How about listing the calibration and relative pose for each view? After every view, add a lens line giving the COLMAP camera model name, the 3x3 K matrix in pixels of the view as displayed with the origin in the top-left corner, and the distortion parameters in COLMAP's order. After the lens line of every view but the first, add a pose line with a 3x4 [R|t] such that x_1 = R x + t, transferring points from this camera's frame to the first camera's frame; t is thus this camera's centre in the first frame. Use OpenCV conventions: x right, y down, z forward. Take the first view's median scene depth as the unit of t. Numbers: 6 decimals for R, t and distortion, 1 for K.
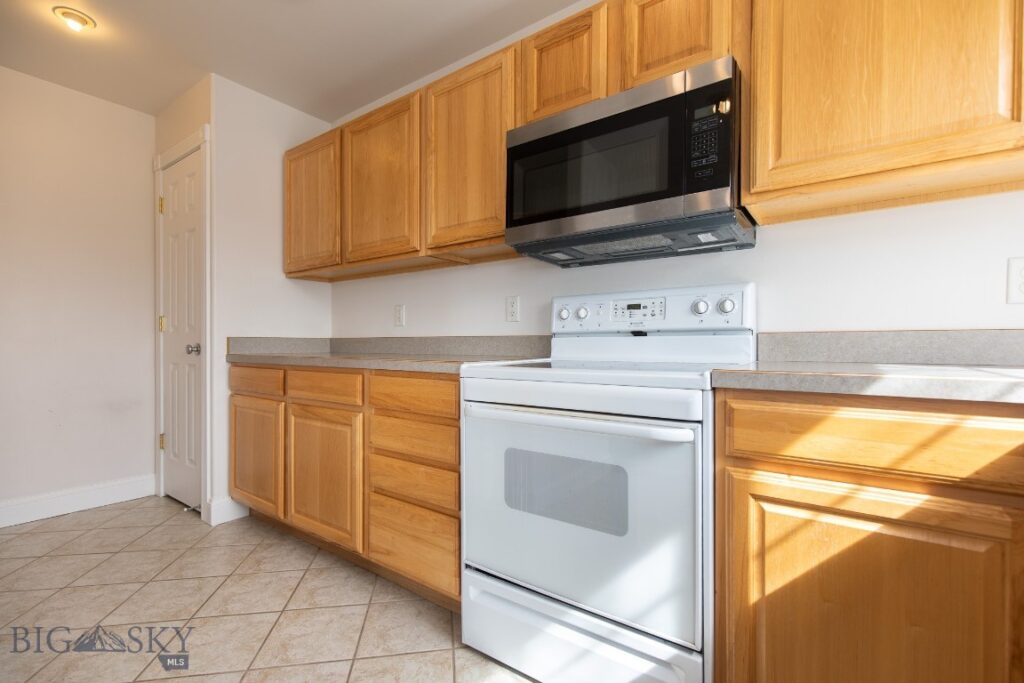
lens RADIAL K [[460.7, 0, 511.0], [0, 460.7, 344.4], [0, 0, 1]] dist [0.000695, -0.000100]
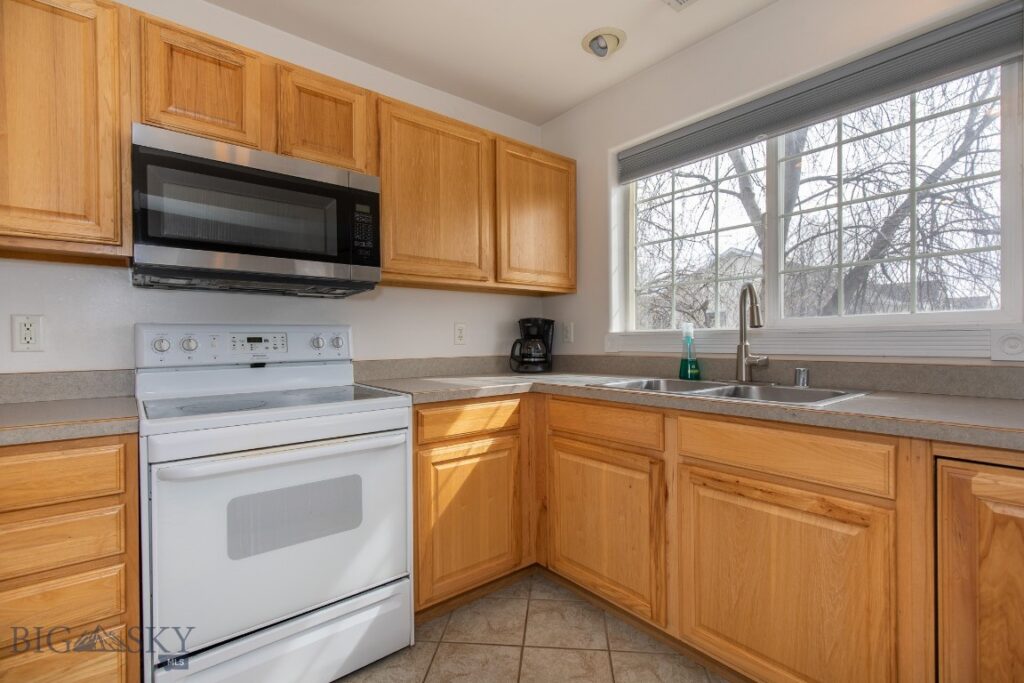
lens RADIAL K [[462.2, 0, 512.3], [0, 462.2, 343.1], [0, 0, 1]] dist [0.006335, -0.000433]
pose [[0.247548, -0.009479, 0.968829, -0.662506], [0.009570, 0.999927, 0.007338, -0.082072], [-0.968828, 0.007455, 0.247621, 0.173580]]
